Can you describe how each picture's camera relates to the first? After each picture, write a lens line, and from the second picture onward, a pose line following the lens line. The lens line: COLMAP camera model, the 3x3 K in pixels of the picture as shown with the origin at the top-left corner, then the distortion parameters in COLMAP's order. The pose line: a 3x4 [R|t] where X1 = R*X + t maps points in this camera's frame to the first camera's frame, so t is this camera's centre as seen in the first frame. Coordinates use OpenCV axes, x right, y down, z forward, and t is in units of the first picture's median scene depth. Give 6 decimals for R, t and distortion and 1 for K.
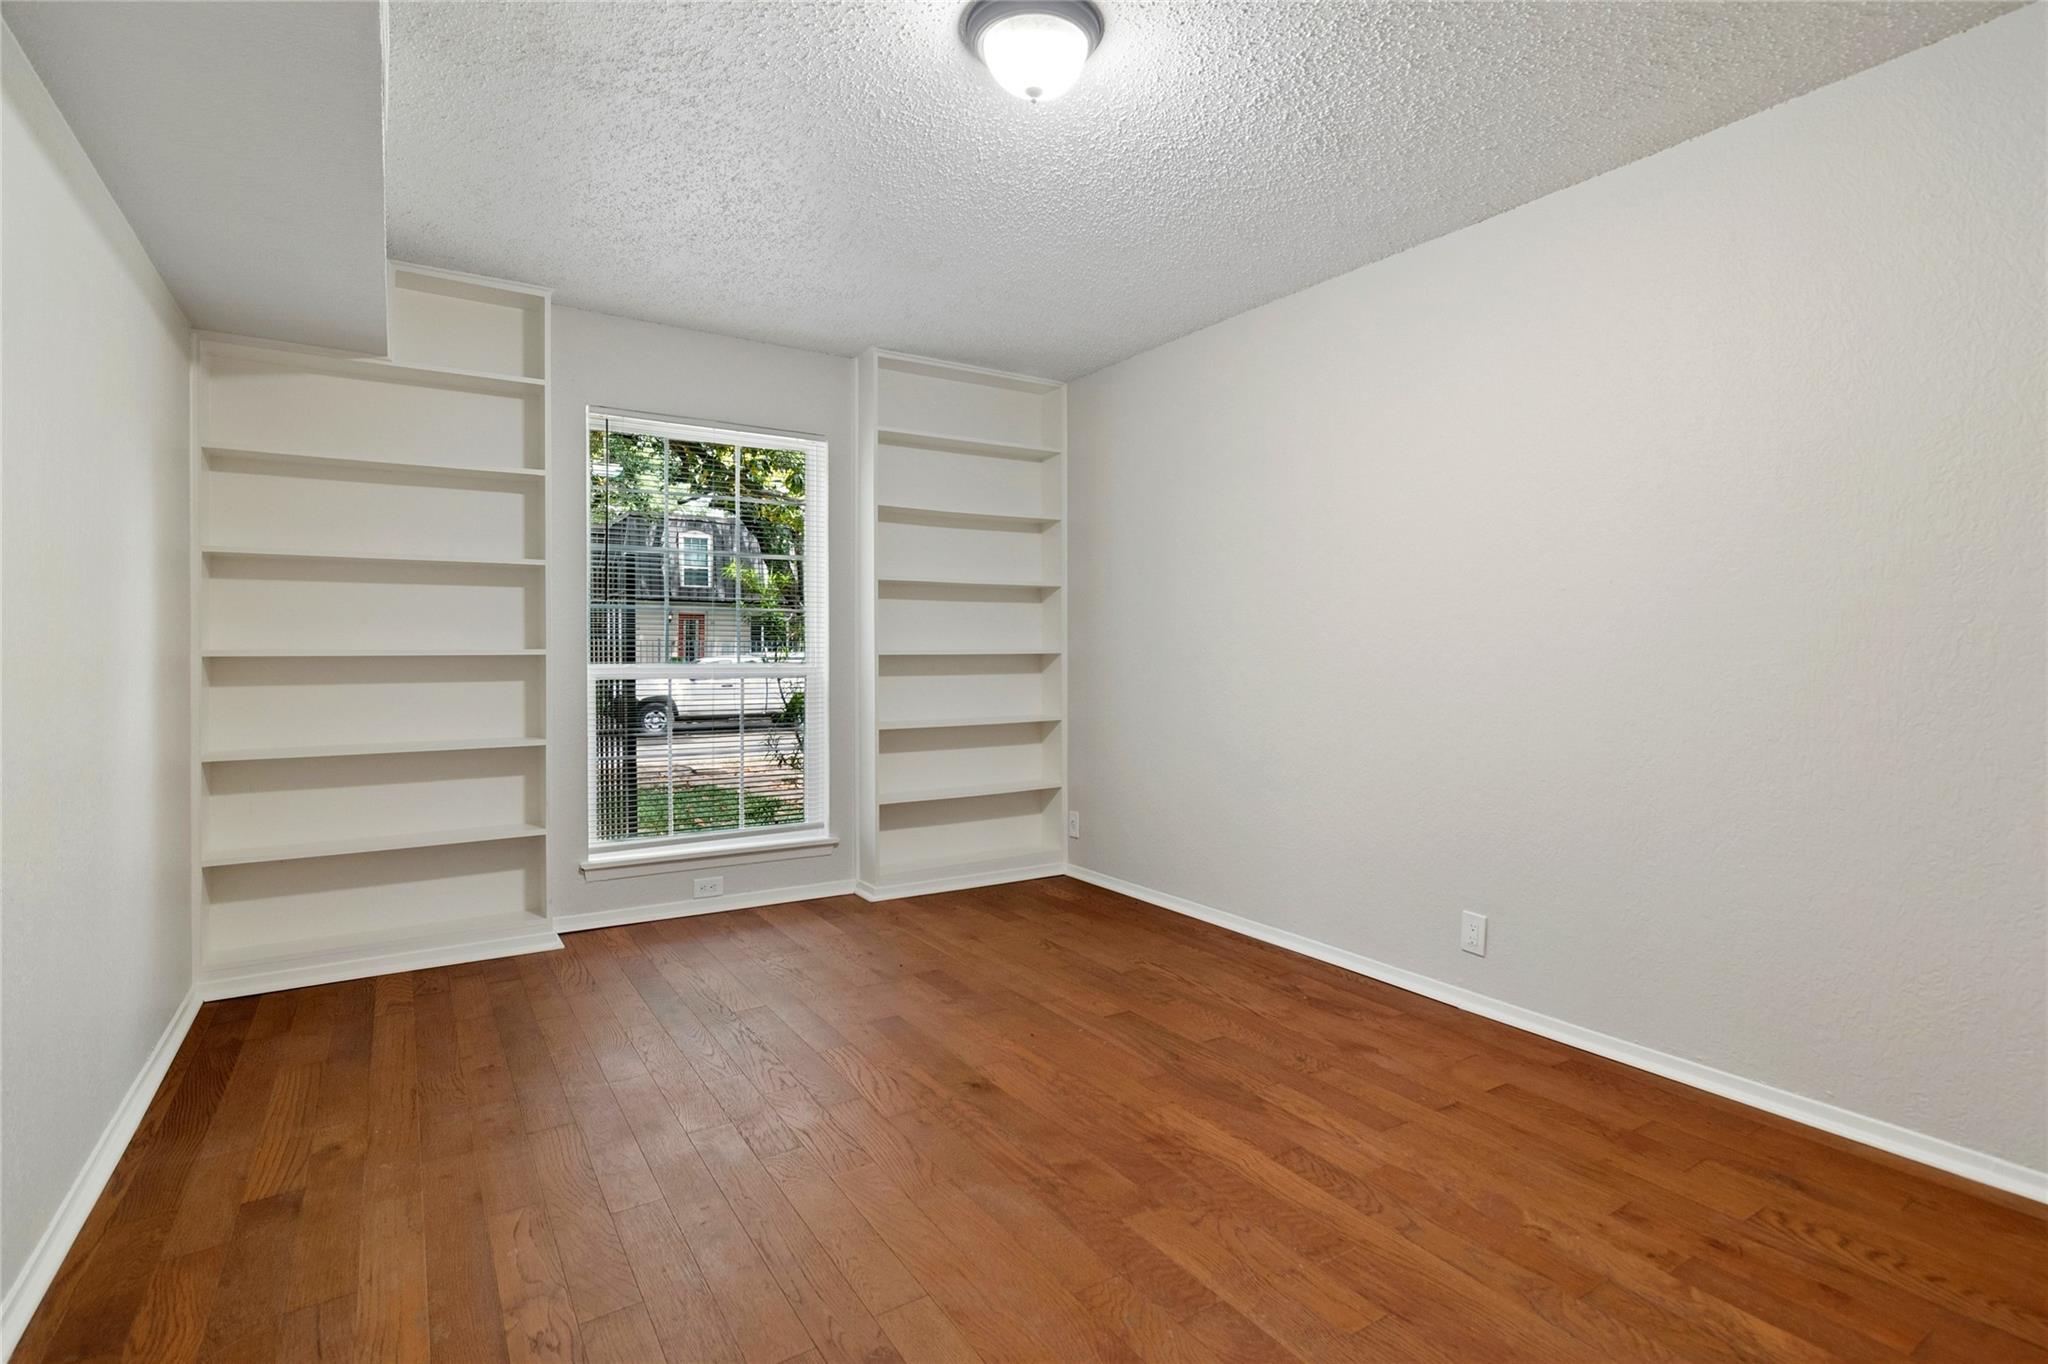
lens RADIAL K [[991.9, 0, 1026.8], [0, 991.9, 655.3], [0, 0, 1]] dist [0.000295, -0.000052]
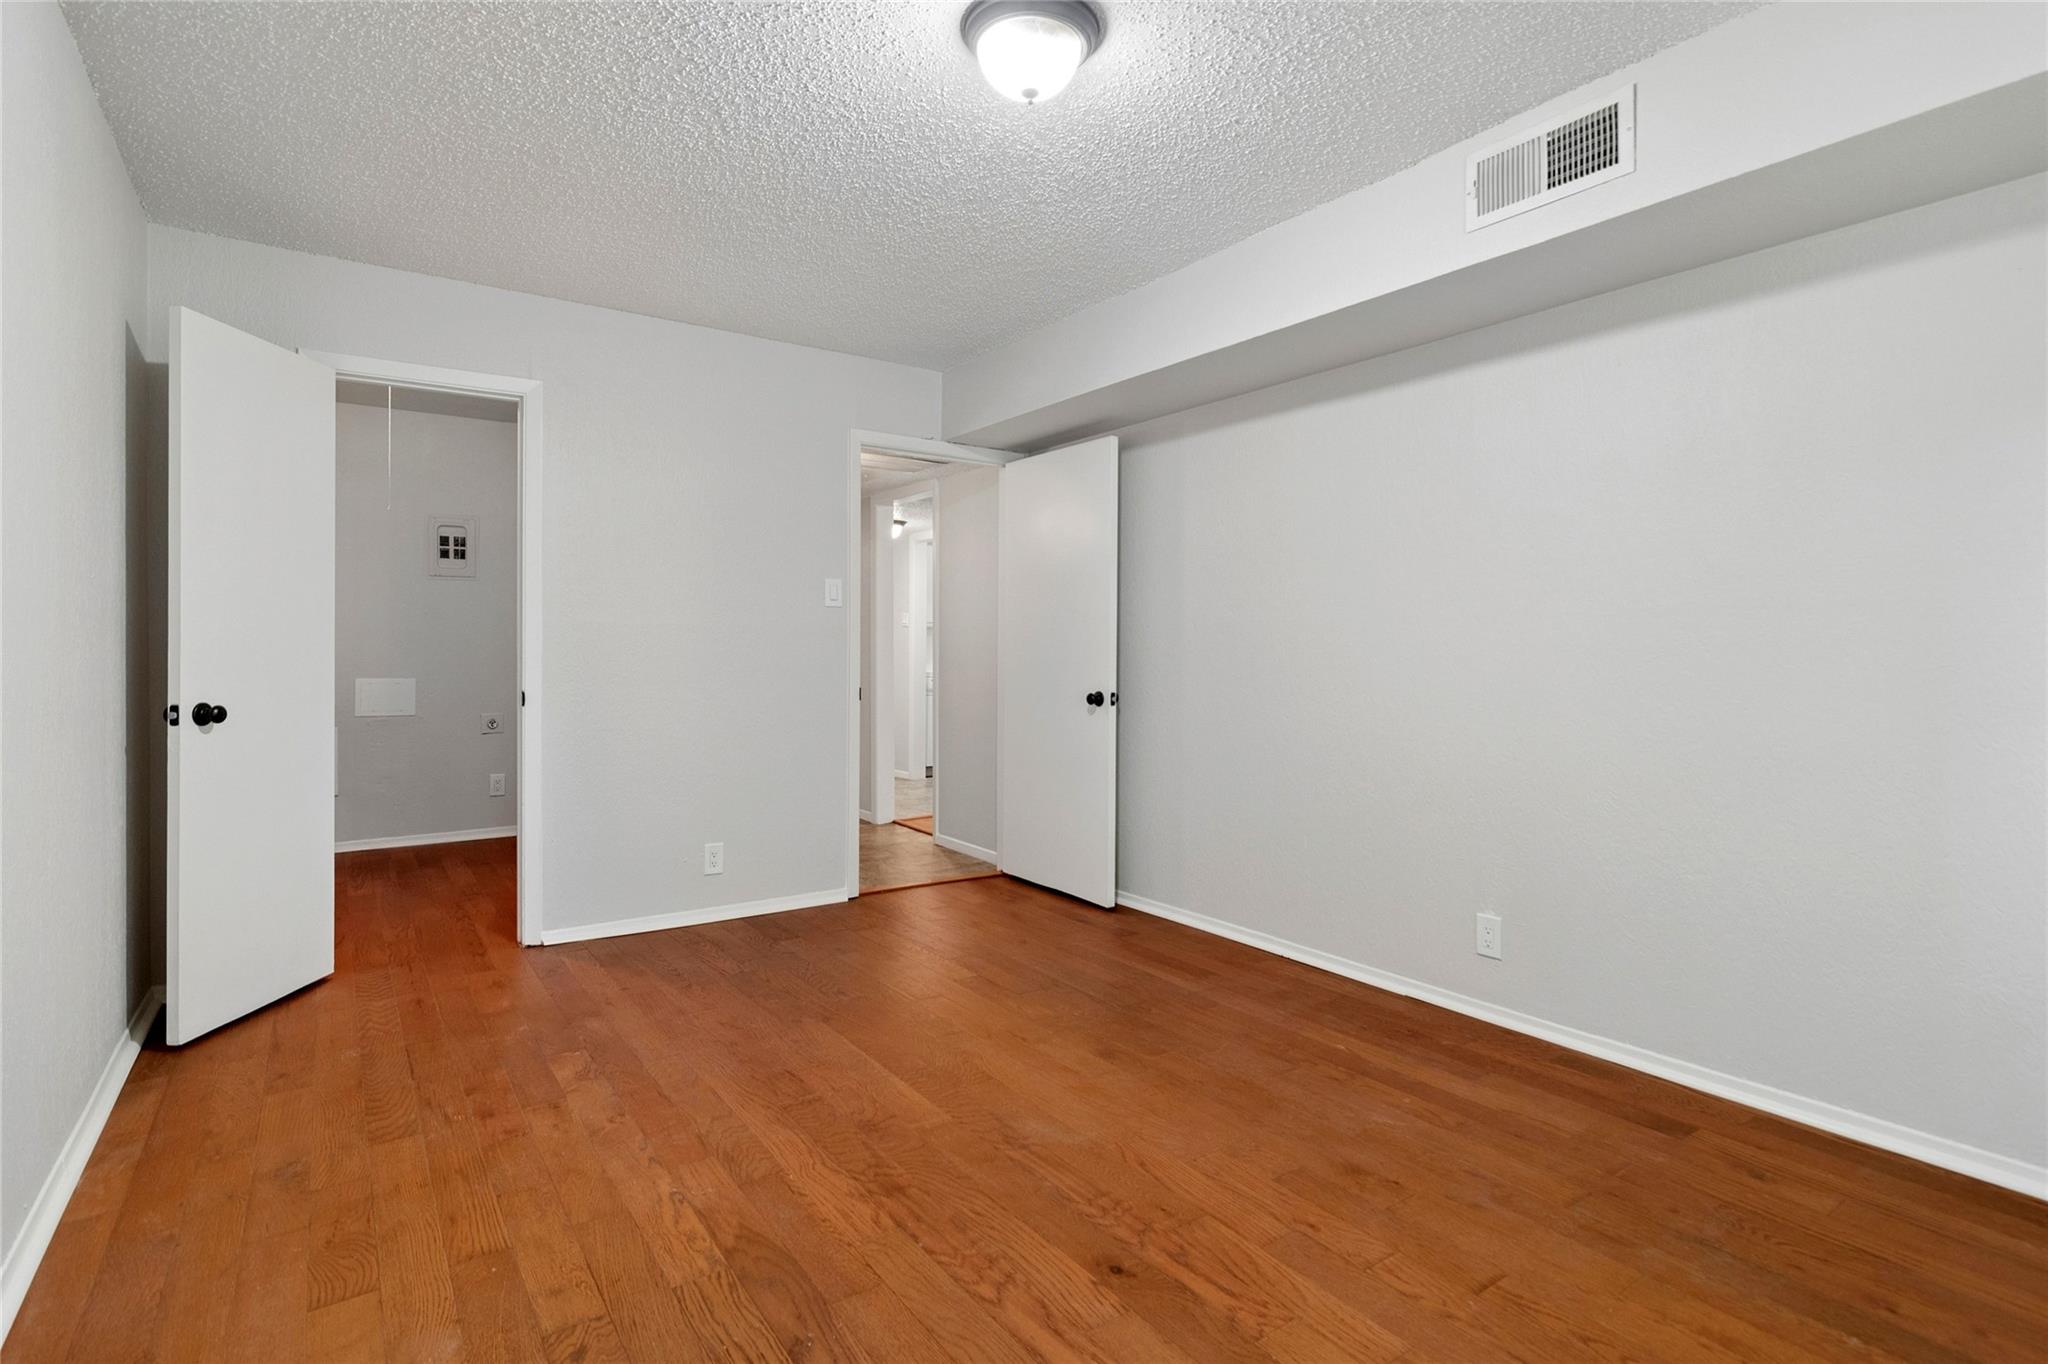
lens RADIAL K [[991.9, 0, 1026.8], [0, 991.9, 655.3], [0, 0, 1]] dist [0.000295, -0.000052]
pose [[-0.999026, -0.004451, -0.043890, 0.051831], [-0.004718, 0.999971, 0.005990, -0.007378], [0.043862, 0.006192, -0.999018, 1.952733]]
